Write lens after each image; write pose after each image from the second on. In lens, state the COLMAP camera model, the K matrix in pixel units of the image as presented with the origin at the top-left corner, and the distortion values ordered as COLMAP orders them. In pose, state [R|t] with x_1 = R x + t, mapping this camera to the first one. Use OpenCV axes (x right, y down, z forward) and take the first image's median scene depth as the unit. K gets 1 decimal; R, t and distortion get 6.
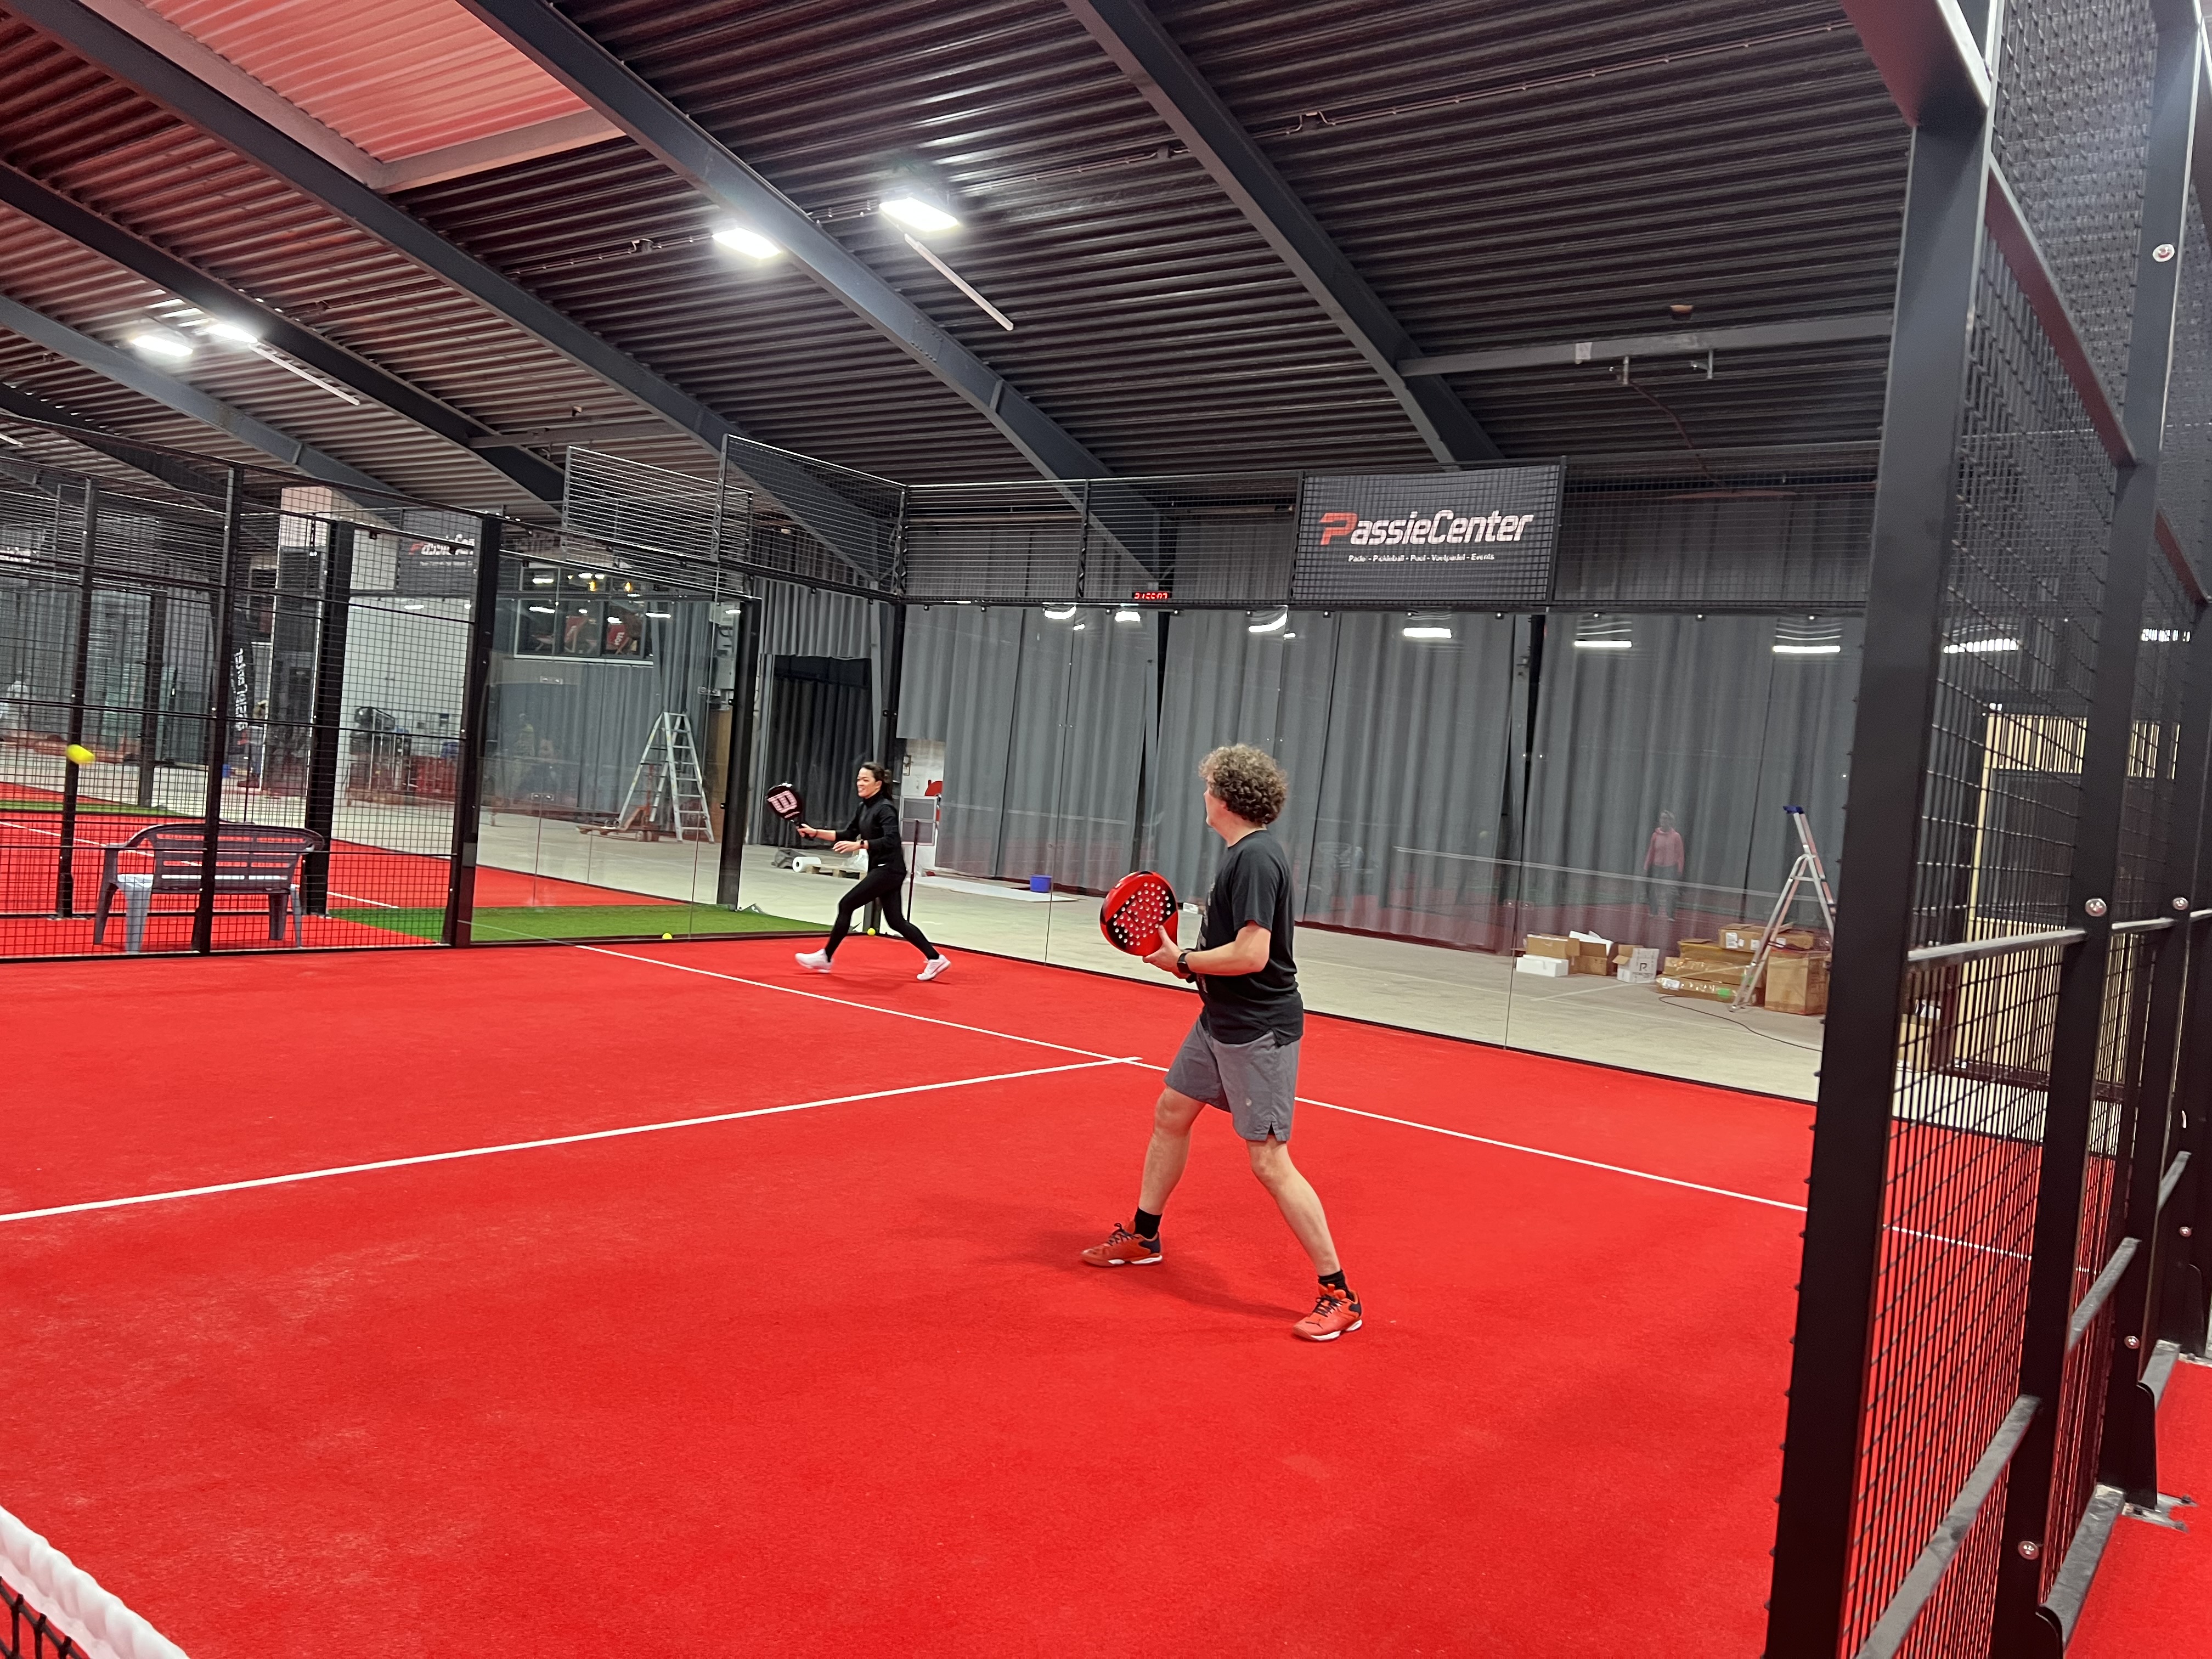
lens RADIAL K [[1656.5, 0, 1104.4], [0, 1656.5, 828.4], [0, 0, 1]] dist [0.052442, -0.056571]
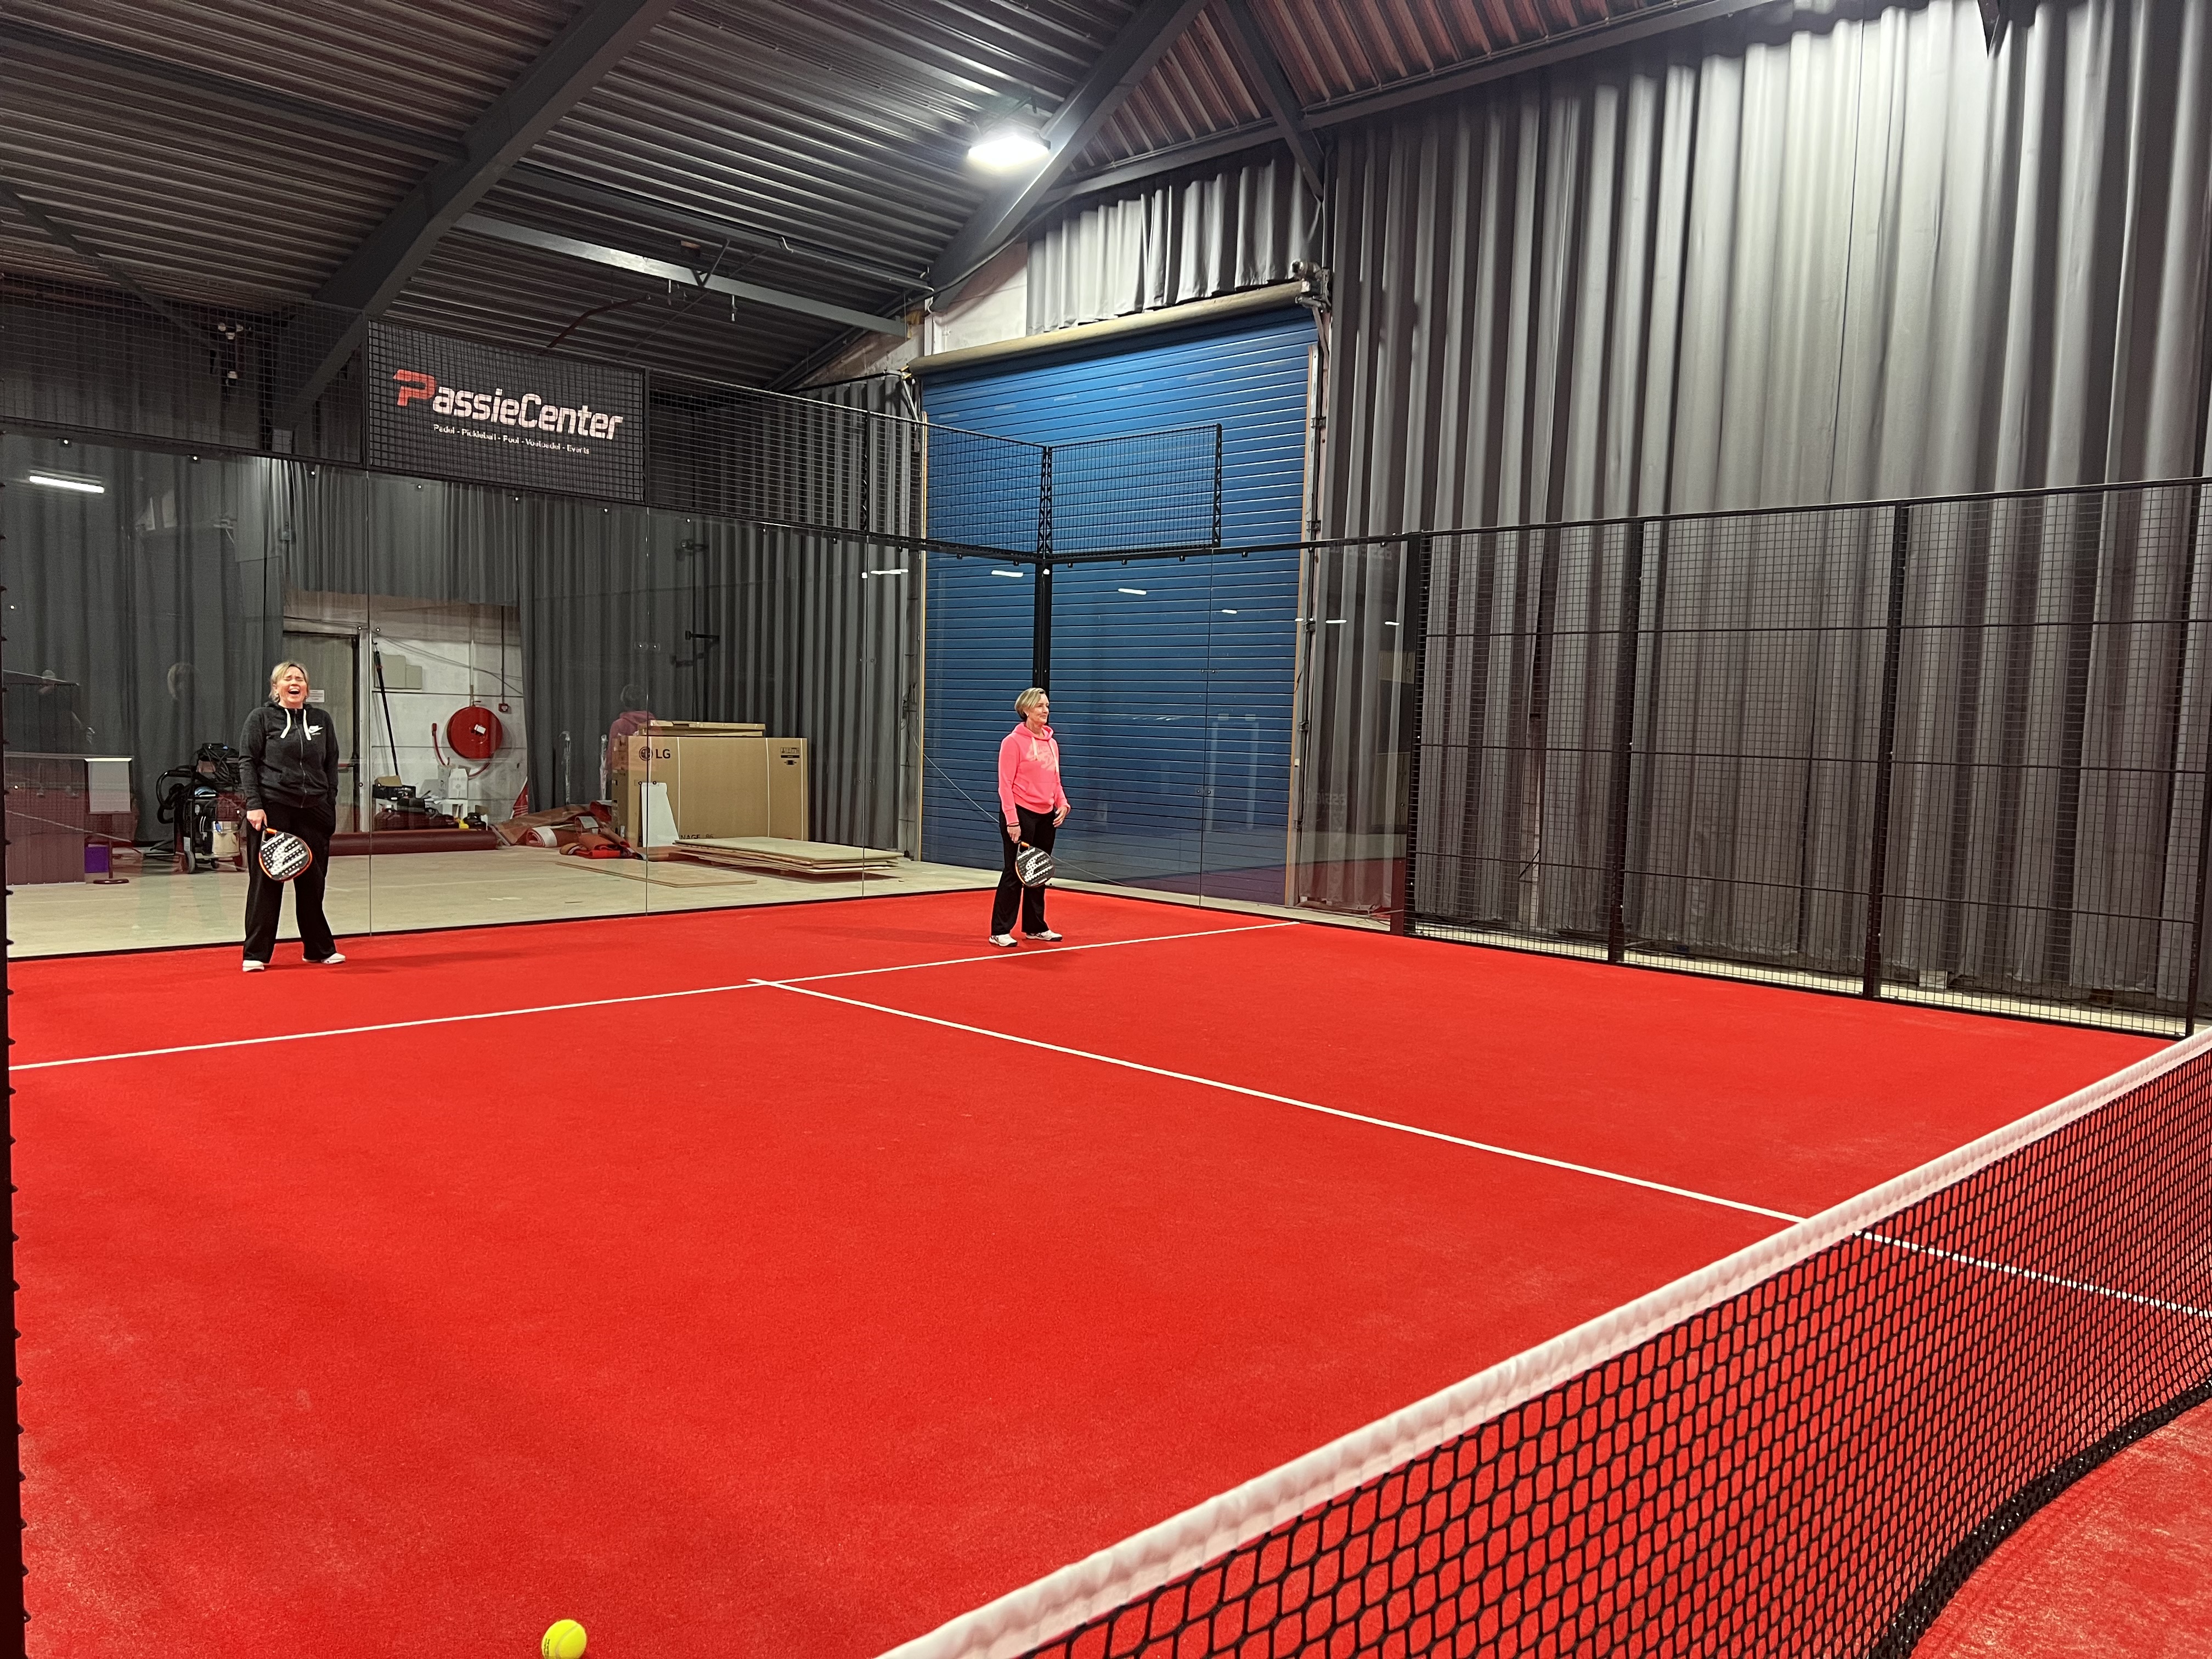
lens RADIAL K [[1656.5, 0, 1104.8], [0, 1656.5, 835.0], [0, 0, 1]] dist [0.052442, -0.056571]
pose [[0.133852, -0.149939, 0.979593, -0.754380], [0.010539, 0.988647, 0.149885, -0.077612], [-0.990945, -0.009739, 0.133913, 0.527917]]
